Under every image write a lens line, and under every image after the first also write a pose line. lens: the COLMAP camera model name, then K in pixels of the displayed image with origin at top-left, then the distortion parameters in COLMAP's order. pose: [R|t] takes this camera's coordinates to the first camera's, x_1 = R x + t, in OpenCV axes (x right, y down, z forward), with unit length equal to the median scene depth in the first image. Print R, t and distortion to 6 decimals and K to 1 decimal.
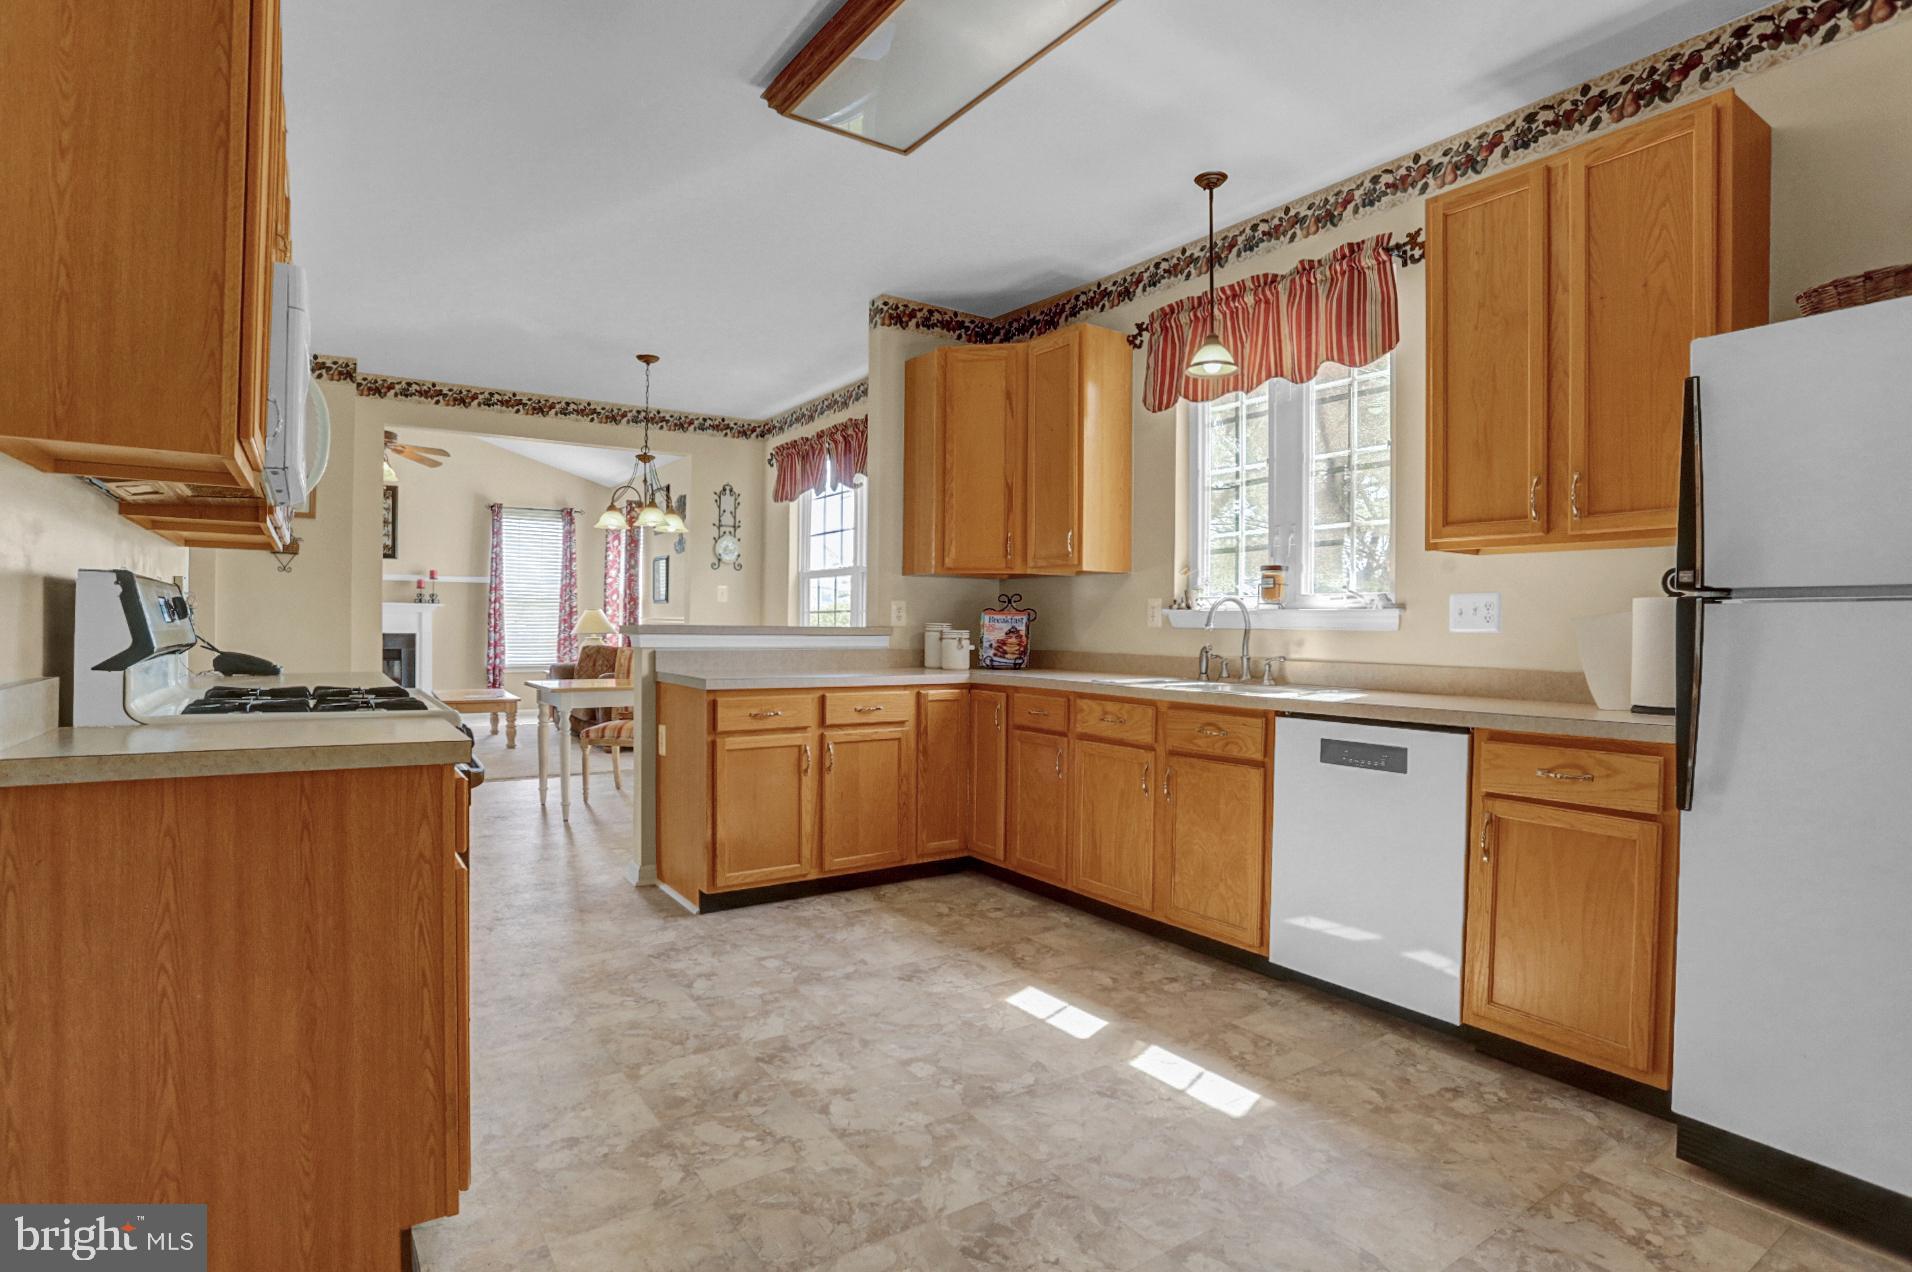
lens RADIAL K [[982.7, 0, 889.7], [0, 982.7, 632.8], [0, 0, 1]] dist [-0.068067, 0.029344]
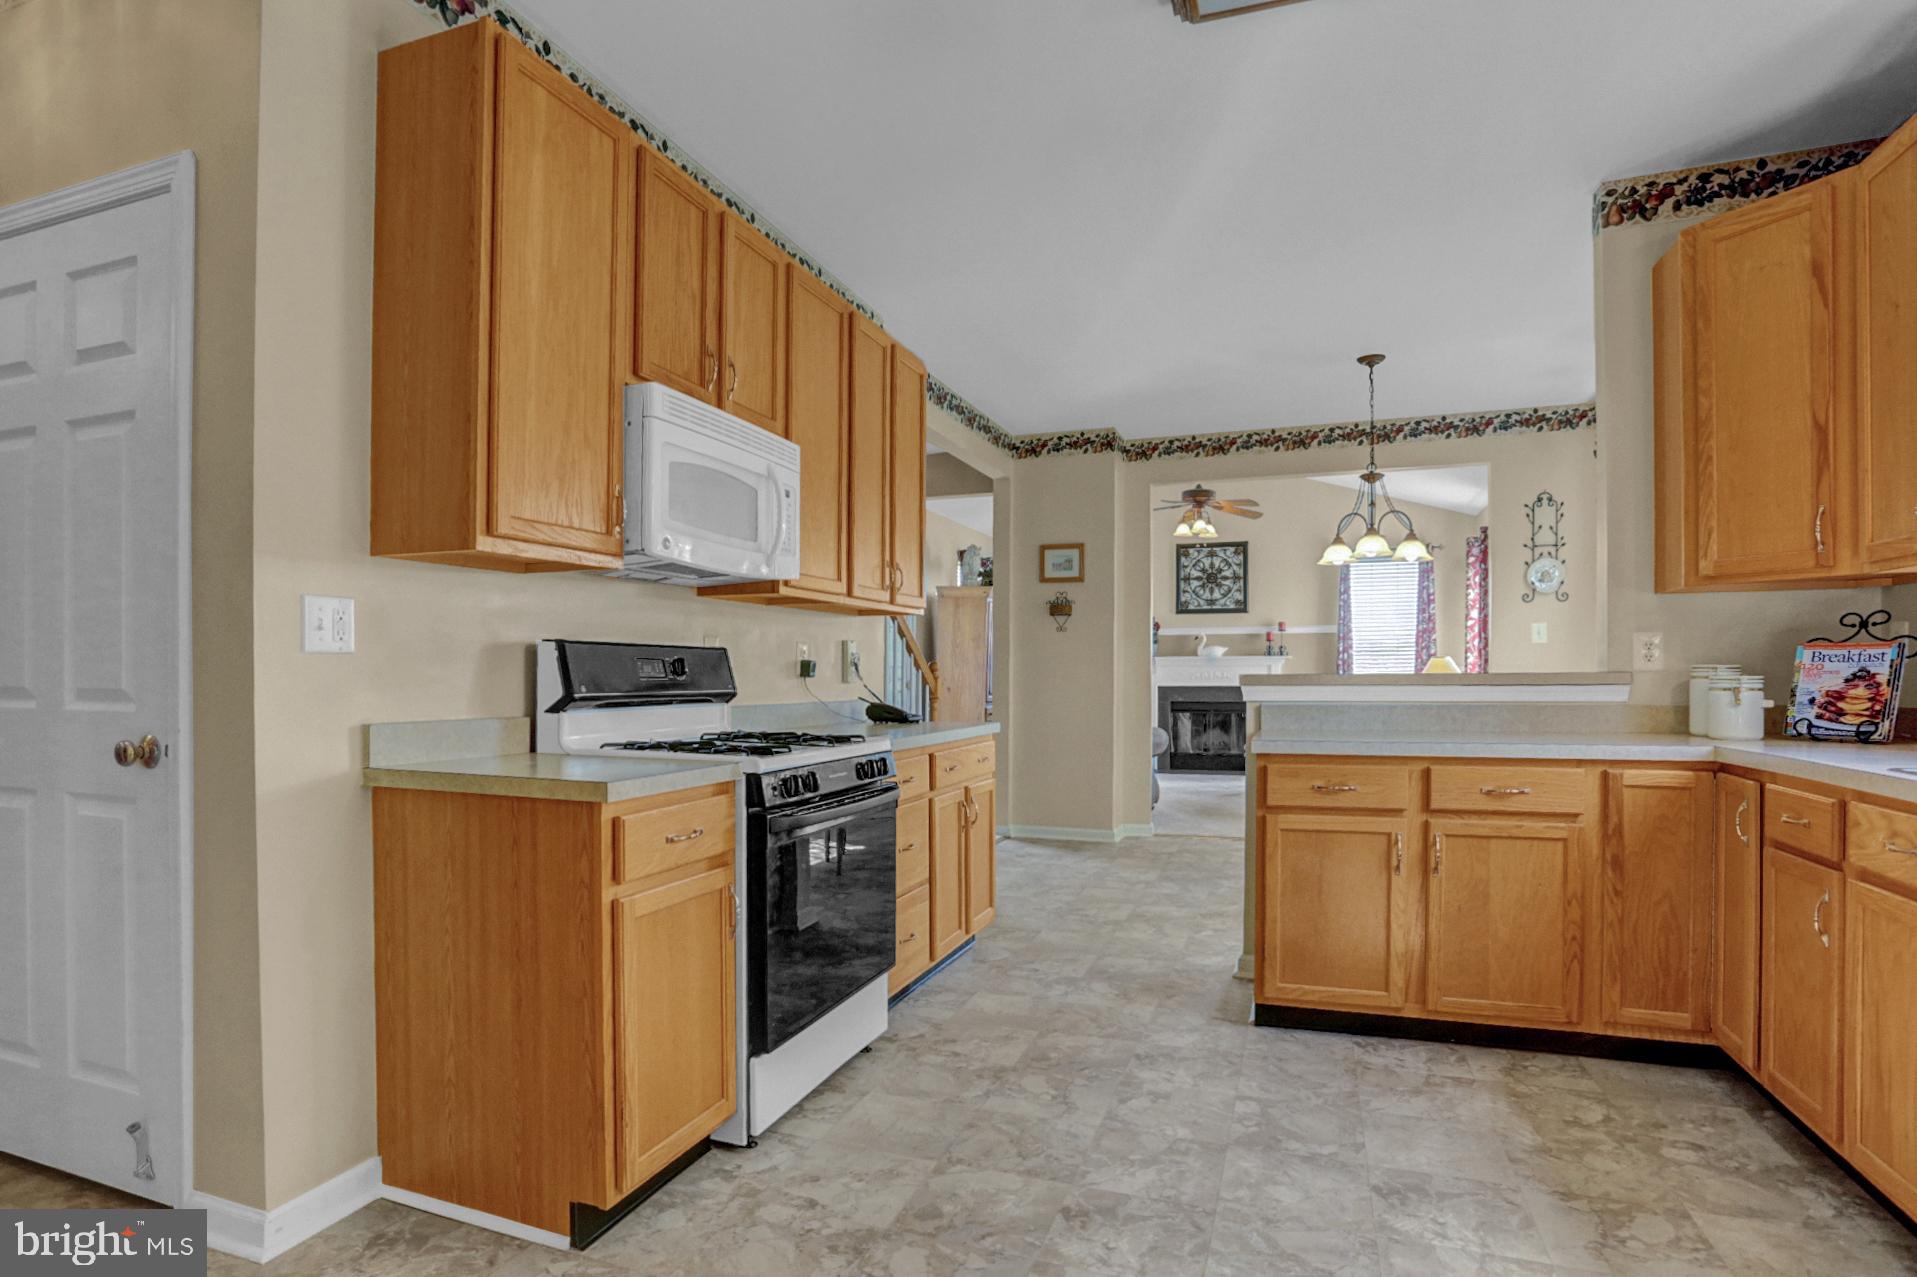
lens RADIAL K [[985.3, 0, 930.8], [0, 985.3, 678.7], [0, 0, 1]] dist [-0.068067, 0.029344]
pose [[0.594501, -0.010548, -0.804026, 0.283565], [0.005119, 0.999943, -0.009333, 0.002712], [0.804079, 0.001432, 0.594521, 0.271445]]
